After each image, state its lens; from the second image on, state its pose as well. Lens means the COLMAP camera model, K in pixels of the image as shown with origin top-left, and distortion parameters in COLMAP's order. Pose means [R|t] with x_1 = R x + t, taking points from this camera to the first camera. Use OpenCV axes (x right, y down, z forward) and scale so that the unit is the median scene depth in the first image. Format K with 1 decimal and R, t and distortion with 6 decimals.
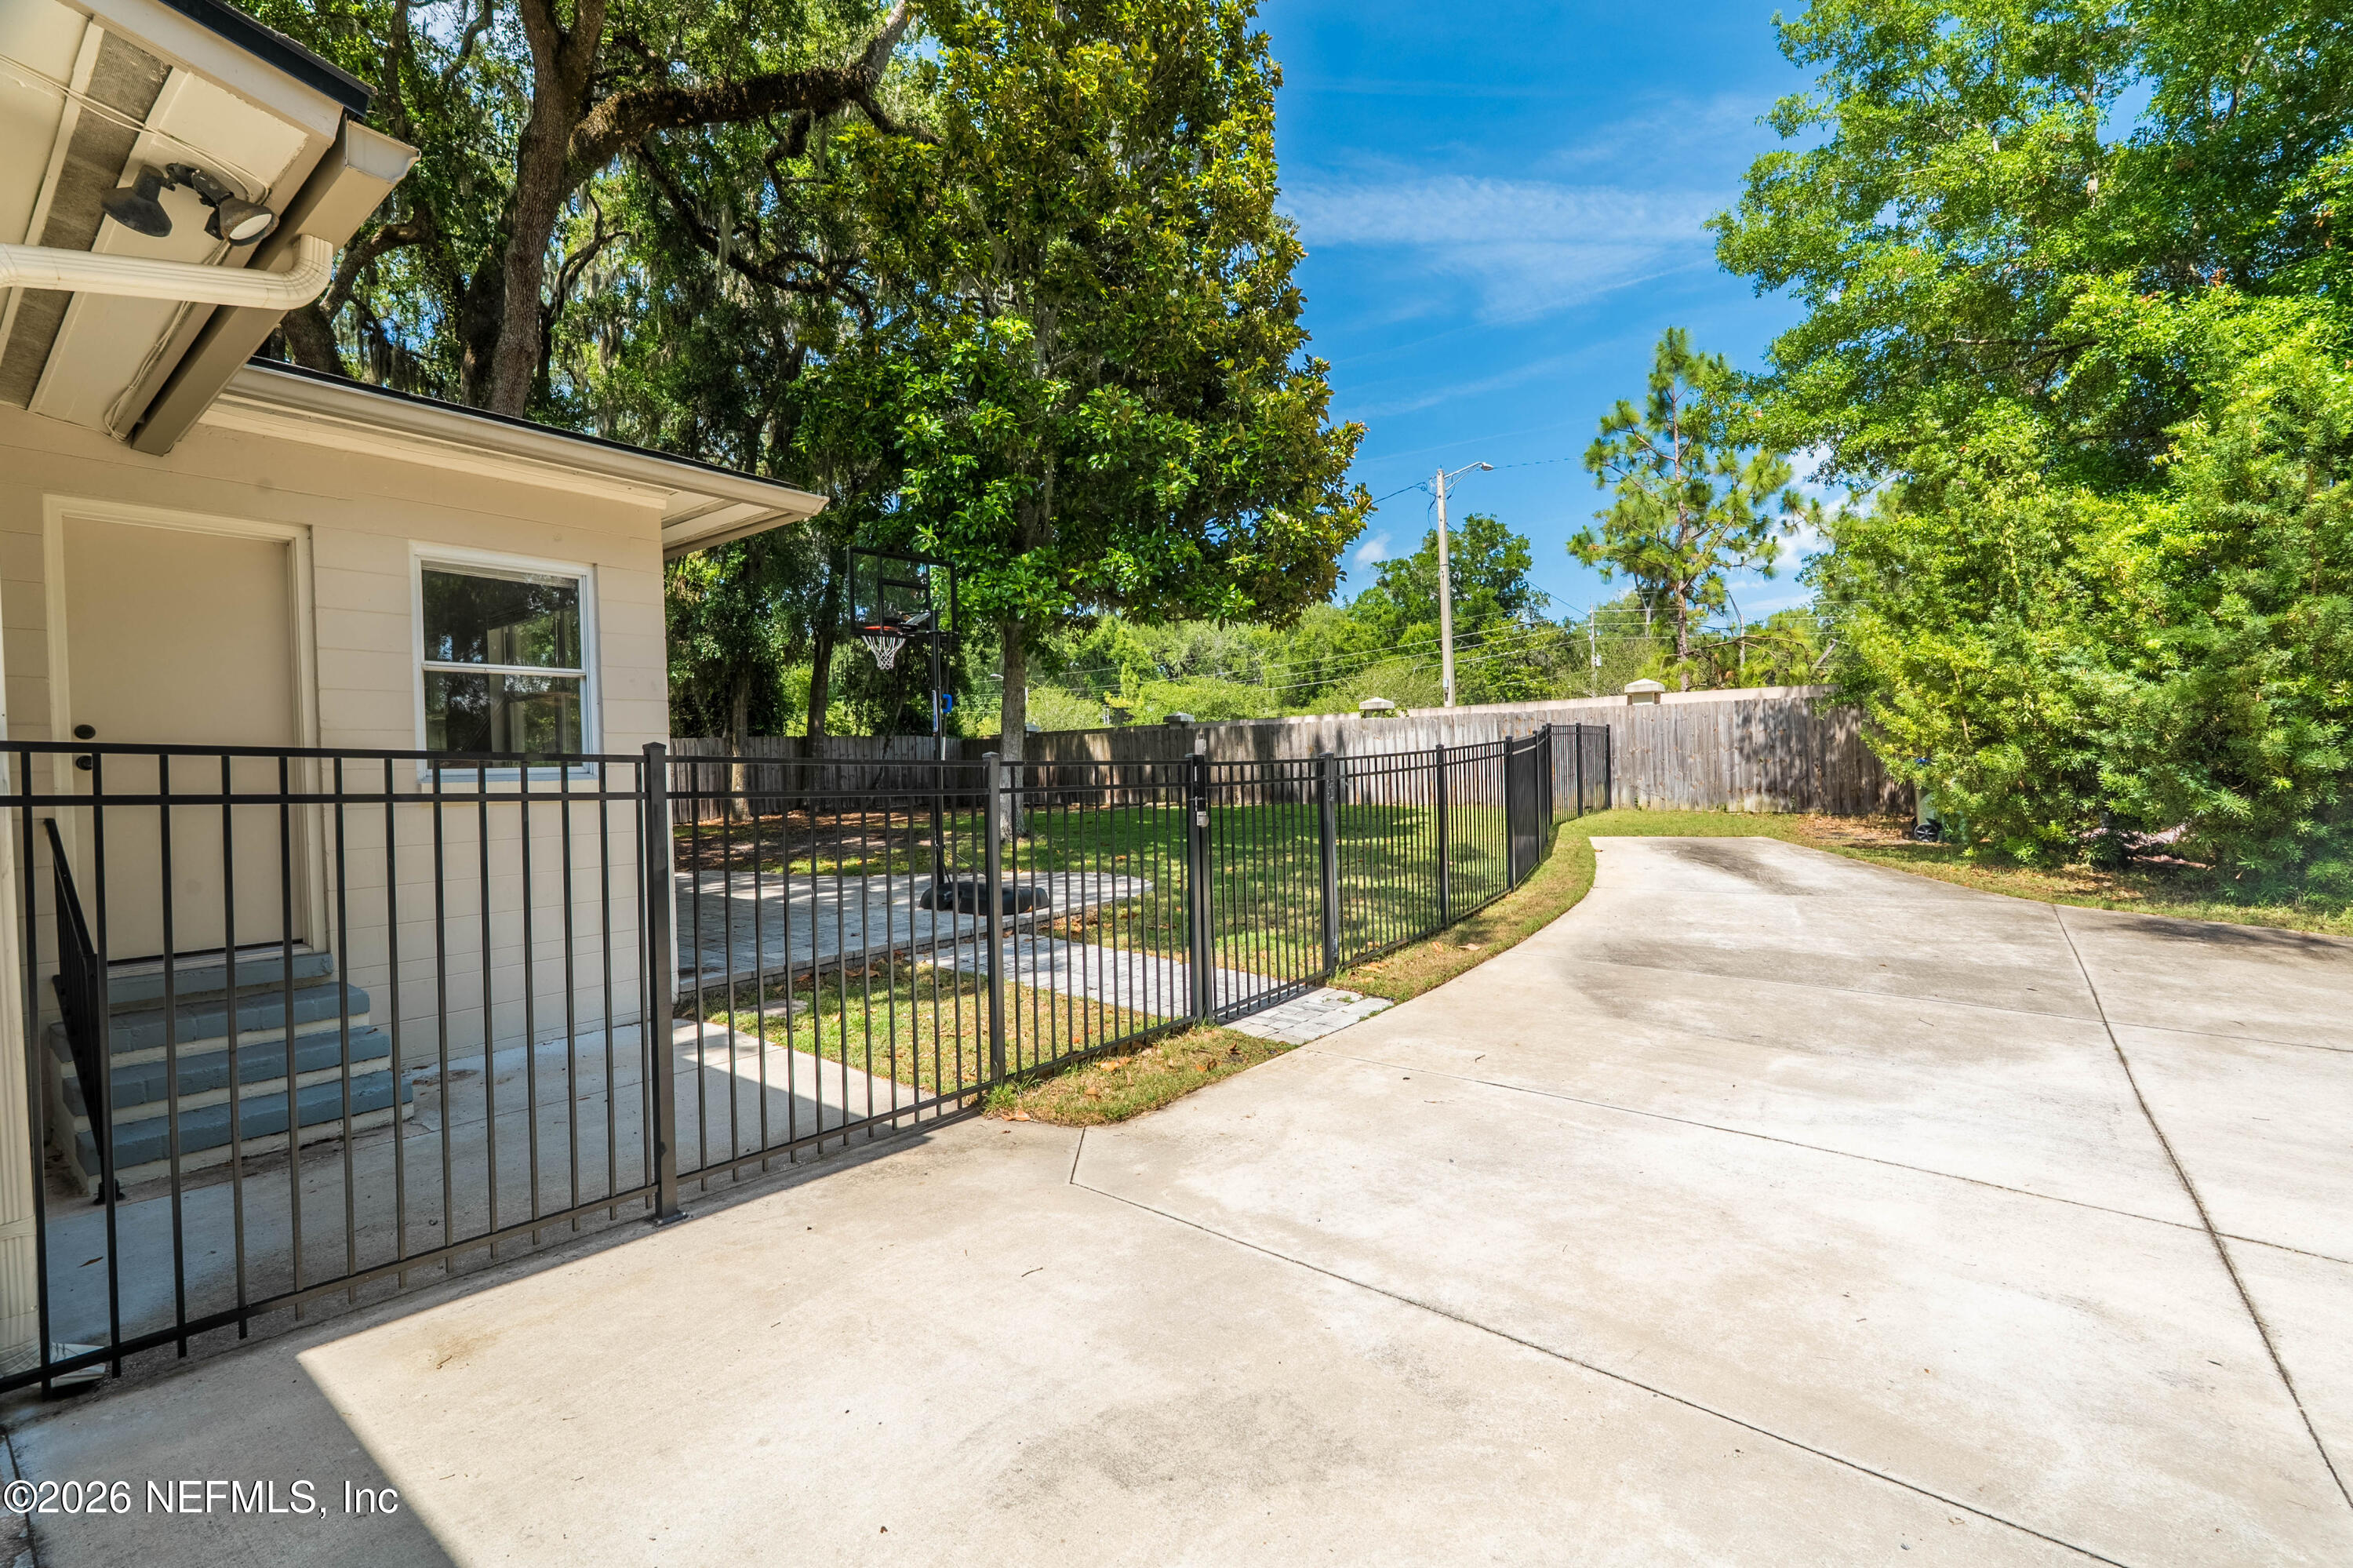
lens RADIAL K [[1050.9, 0, 1179.8], [0, 1050.9, 780.5], [0, 0, 1]] dist [-0.001374, -0.000667]
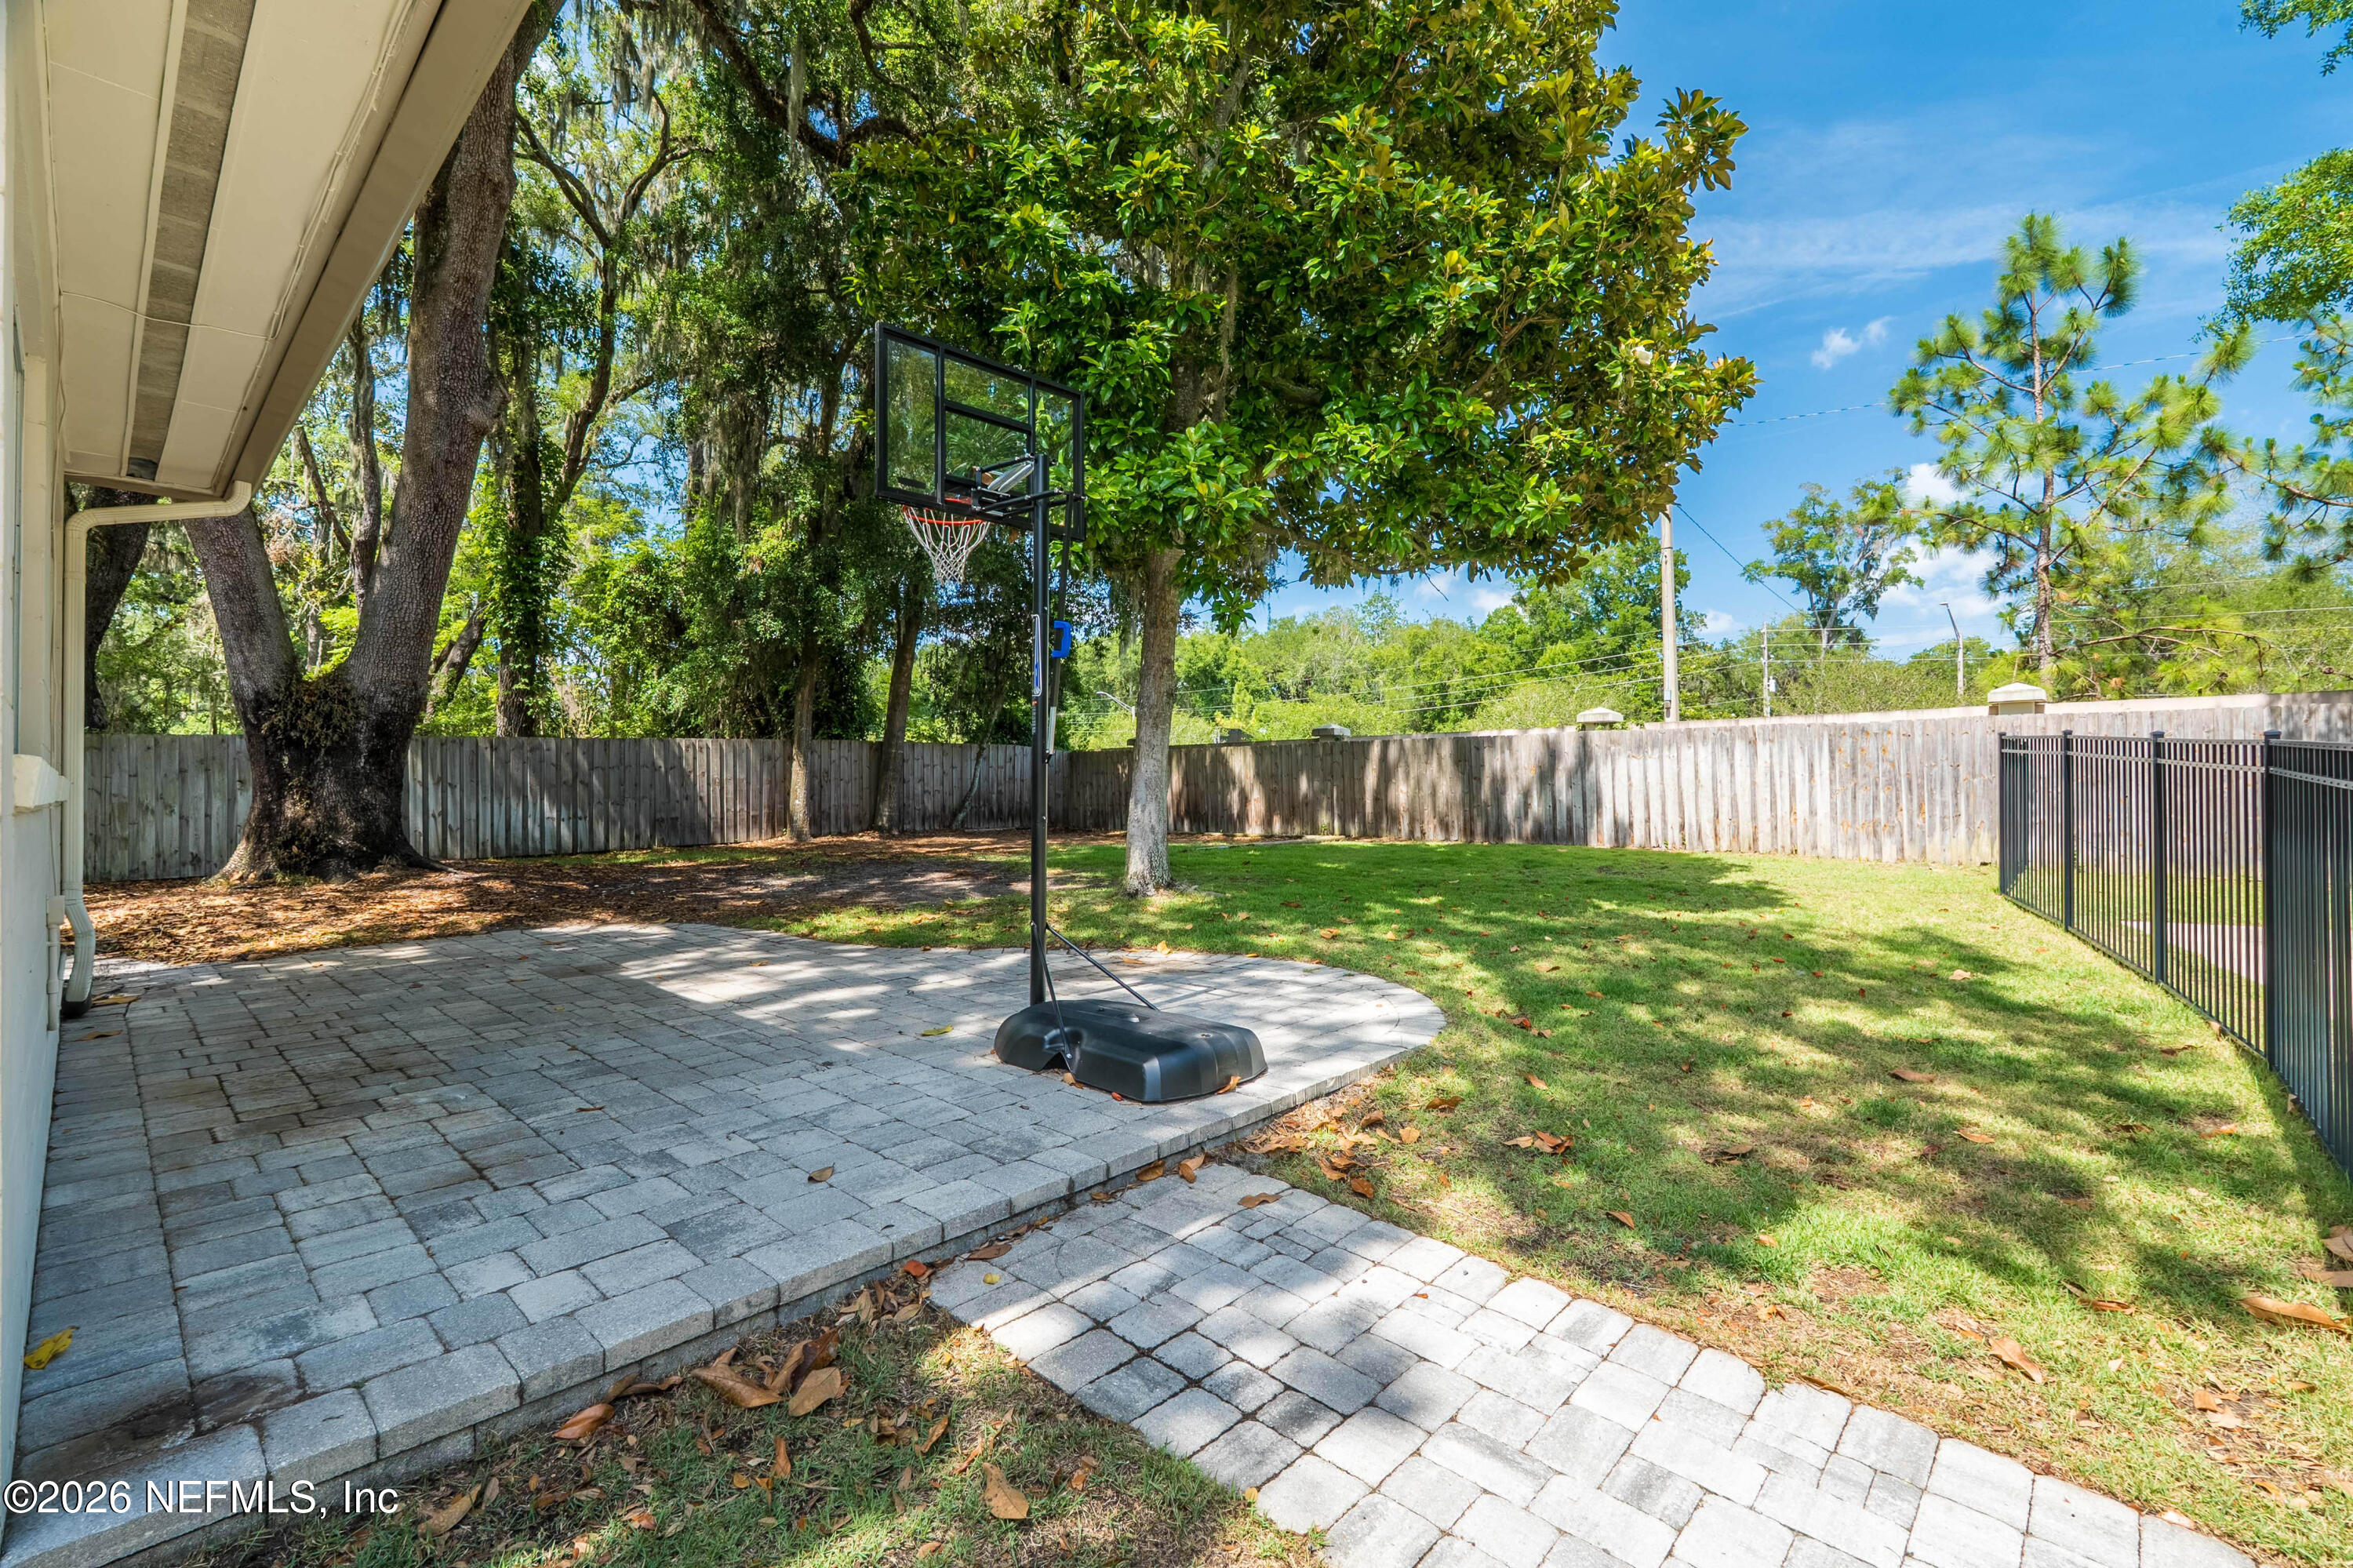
lens RADIAL K [[1050.9, 0, 1179.7], [0, 1050.9, 774.4], [0, 0, 1]] dist [-0.001374, -0.000667]
pose [[0.995247, 0.024575, -0.094227, -0.048562], [-0.027450, 0.999193, -0.029334, 0.002010], [0.093430, 0.031782, 0.995119, 0.211497]]
